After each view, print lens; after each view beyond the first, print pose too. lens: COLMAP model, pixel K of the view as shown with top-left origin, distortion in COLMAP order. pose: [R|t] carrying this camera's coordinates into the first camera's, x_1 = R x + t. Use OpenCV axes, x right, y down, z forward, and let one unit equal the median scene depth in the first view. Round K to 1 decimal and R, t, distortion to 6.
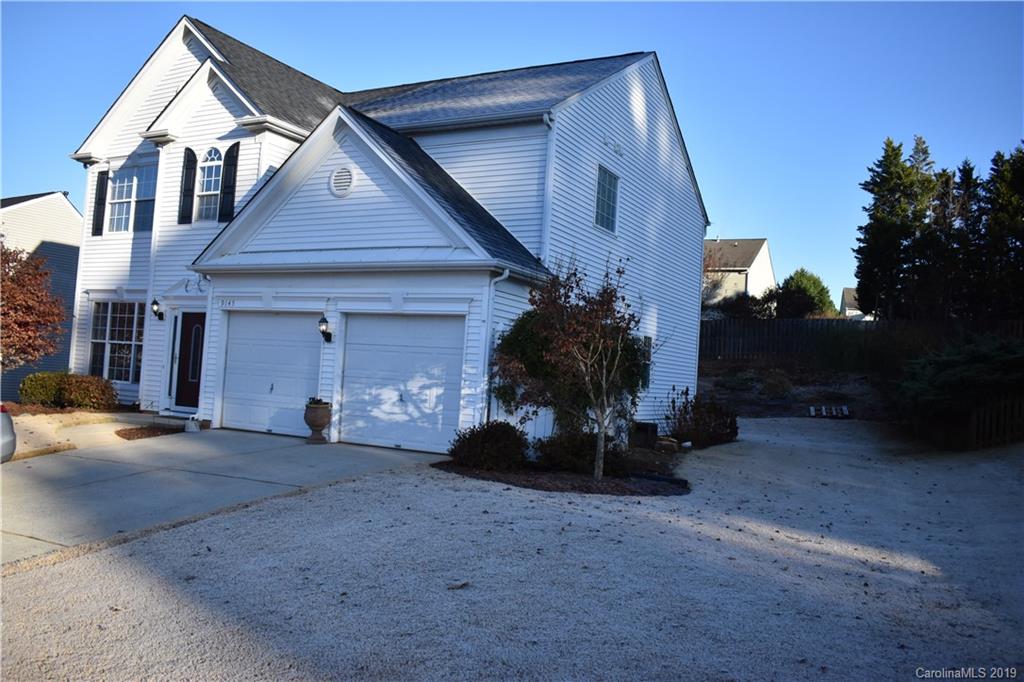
lens RADIAL K [[852.5, 0, 513.5], [0, 852.5, 338.6], [0, 0, 1]] dist [-0.092093, 0.015213]
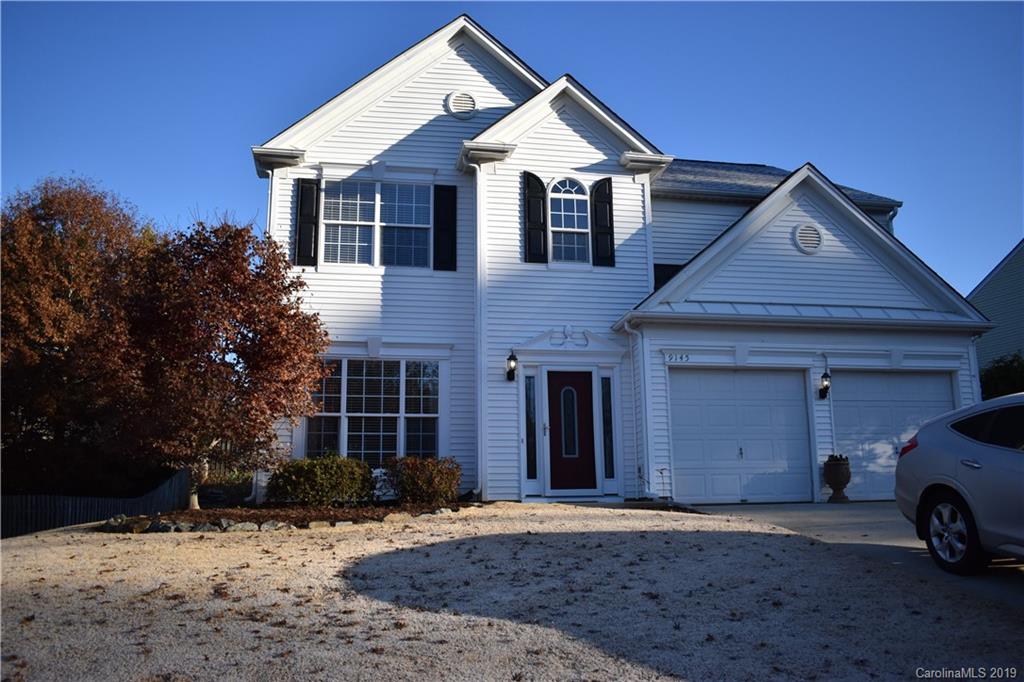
lens RADIAL K [[852.5, 0, 511.6], [0, 852.5, 346.3], [0, 0, 1]] dist [-0.092093, 0.015213]
pose [[0.781625, 0.055888, 0.621240, -0.963486], [0.032349, 0.991005, -0.129853, 0.051240], [-0.622910, 0.121593, 0.772786, 0.412558]]
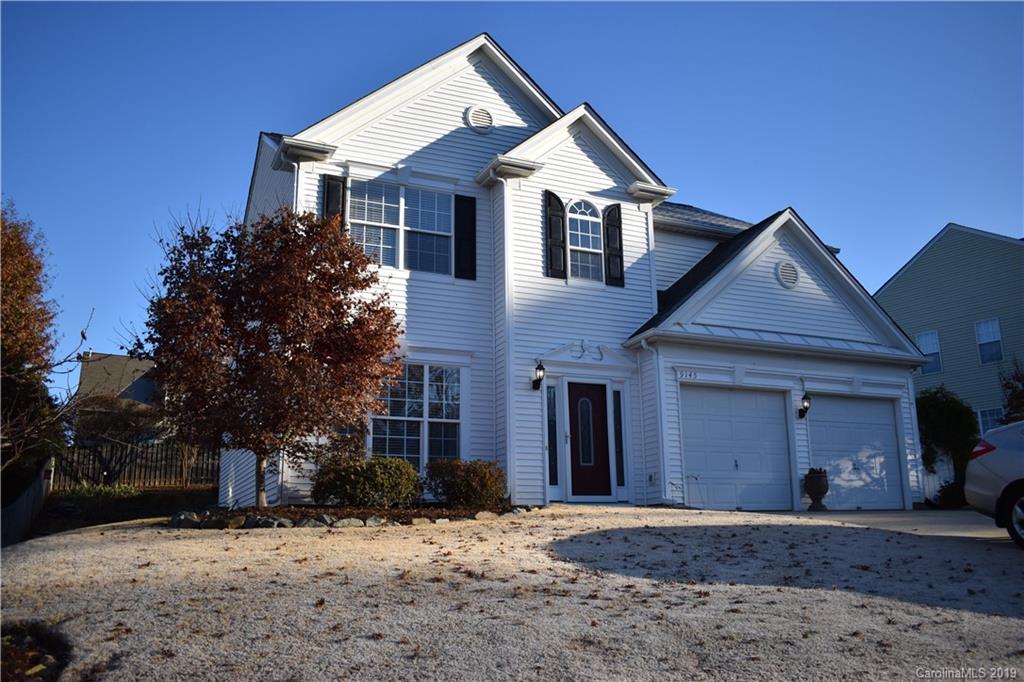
lens RADIAL K [[852.5, 0, 513.3], [0, 852.5, 342.5], [0, 0, 1]] dist [-0.092093, 0.015213]
pose [[0.610428, 0.119140, 0.783061, -1.137748], [0.014197, 0.986818, -0.161208, 0.067788], [-0.791945, 0.109523, 0.600690, 0.557160]]
